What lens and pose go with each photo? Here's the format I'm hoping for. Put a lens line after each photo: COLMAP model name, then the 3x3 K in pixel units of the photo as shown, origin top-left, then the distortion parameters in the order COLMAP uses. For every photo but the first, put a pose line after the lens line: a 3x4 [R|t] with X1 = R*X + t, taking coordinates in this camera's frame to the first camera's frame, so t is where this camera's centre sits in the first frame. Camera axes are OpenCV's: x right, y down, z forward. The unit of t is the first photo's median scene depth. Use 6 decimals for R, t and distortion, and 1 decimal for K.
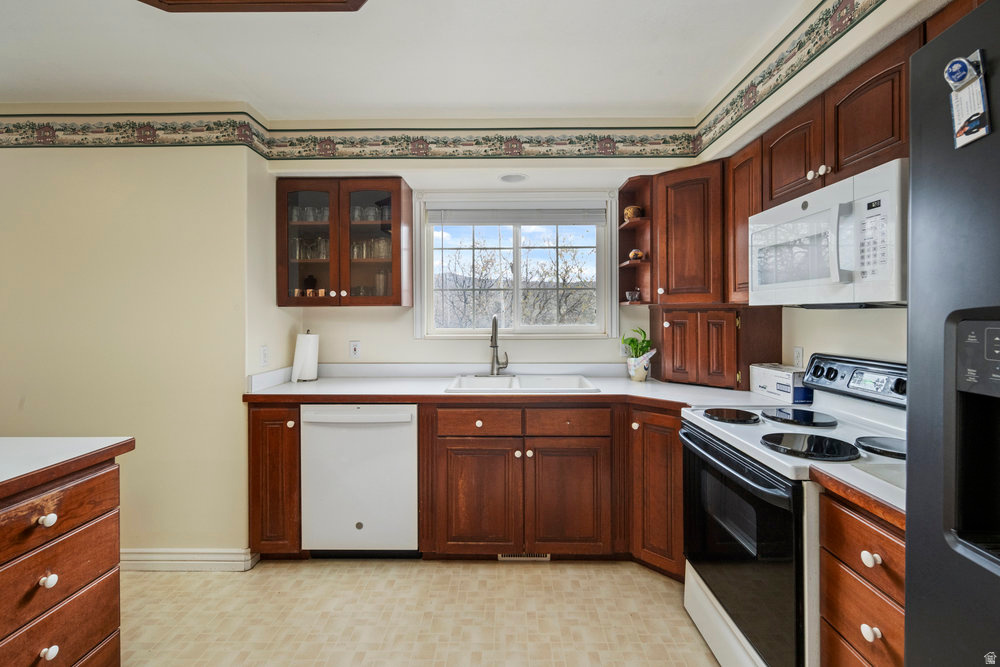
lens RADIAL K [[435.1, 0, 504.2], [0, 435.1, 313.9], [0, 0, 1]] dist [0.004693, -0.000498]
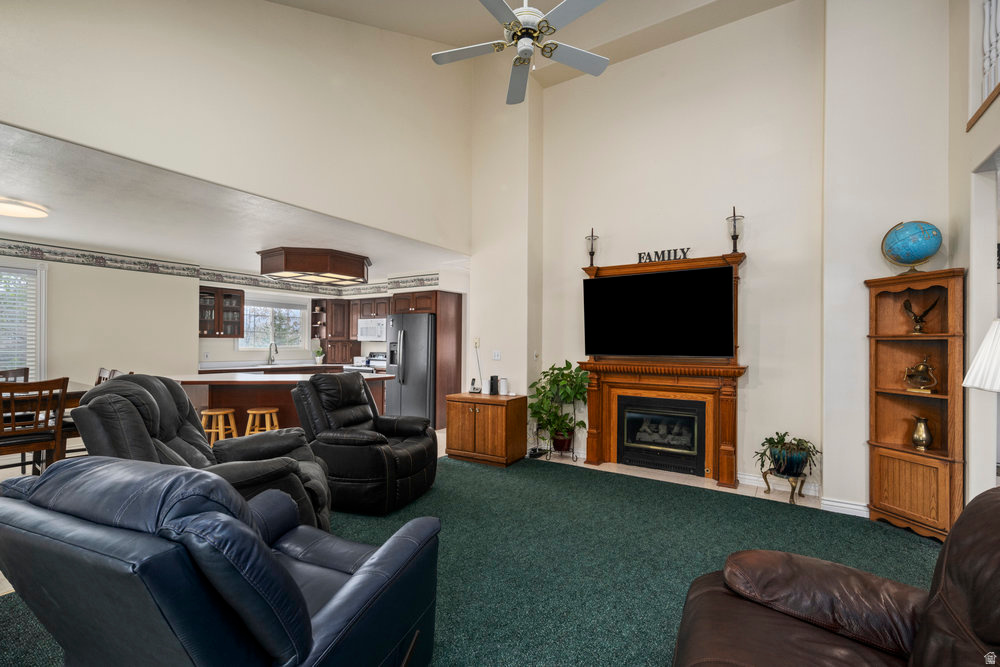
lens RADIAL K [[435.1, 0, 505.0], [0, 435.1, 341.5], [0, 0, 1]] dist [0.004693, -0.000498]
pose [[0.536029, 0.013502, 0.844092, -1.712654], [-0.009587, 0.999905, -0.009906, 0.013143], [-0.844145, -0.002783, 0.536107, -1.883918]]
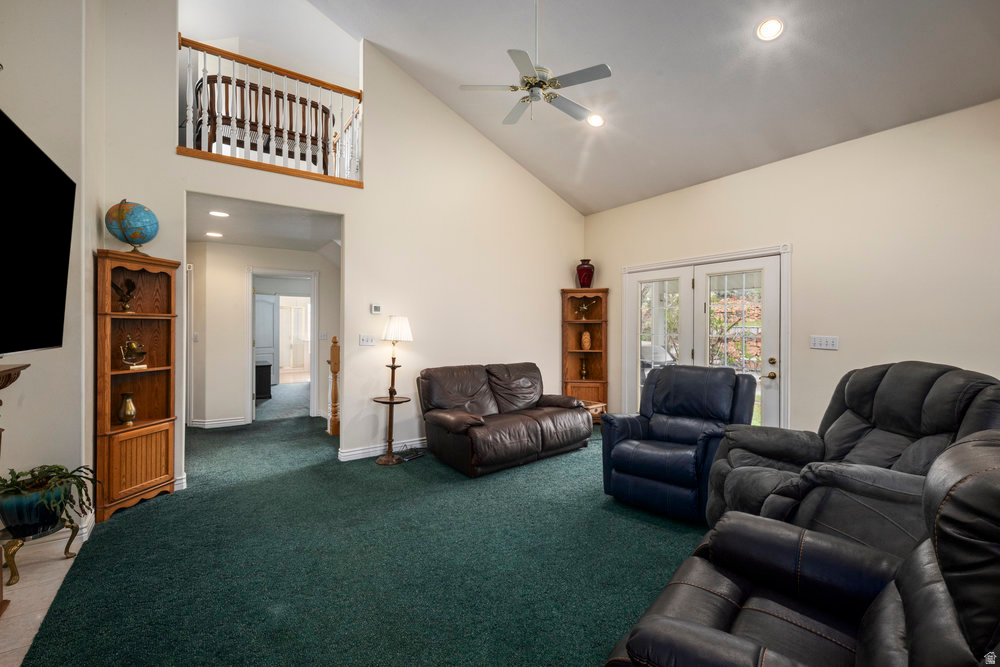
lens RADIAL K [[435.1, 0, 495.3], [0, 435.1, 330.5], [0, 0, 1]] dist [0.004693, -0.000498]
pose [[-0.819567, 0.007853, -0.572929, -0.153037], [0.004485, 0.999963, 0.007290, 0.015579], [0.572966, 0.003406, -0.819572, -0.525738]]
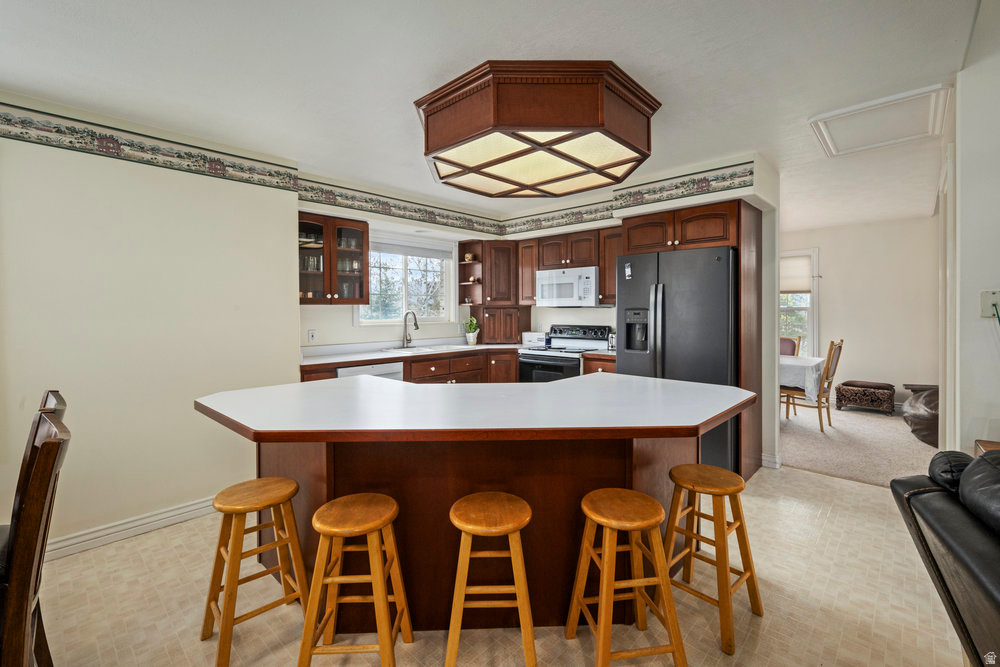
lens RADIAL K [[435.1, 0, 501.3], [0, 435.1, 313.0], [0, 0, 1]] dist [0.004693, -0.000498]
pose [[0.679317, -0.005216, 0.733827, -1.104964], [0.002668, 0.999986, 0.004638, 0.004980], [-0.733840, -0.001192, 0.679321, -0.428916]]
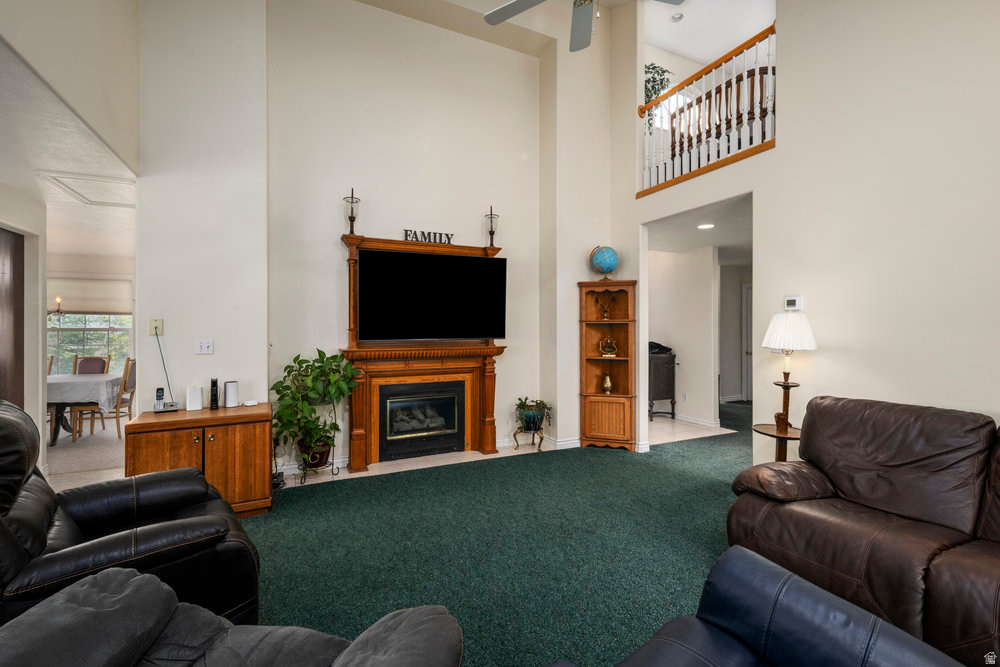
lens RADIAL K [[435.1, 0, 502.9], [0, 435.1, 326.2], [0, 0, 1]] dist [0.004693, -0.000498]
pose [[-0.443005, 0.010026, 0.896463, -1.556046], [0.004464, 0.999950, -0.008977, 0.012729], [-0.896508, 0.000025, -0.443027, -0.929048]]
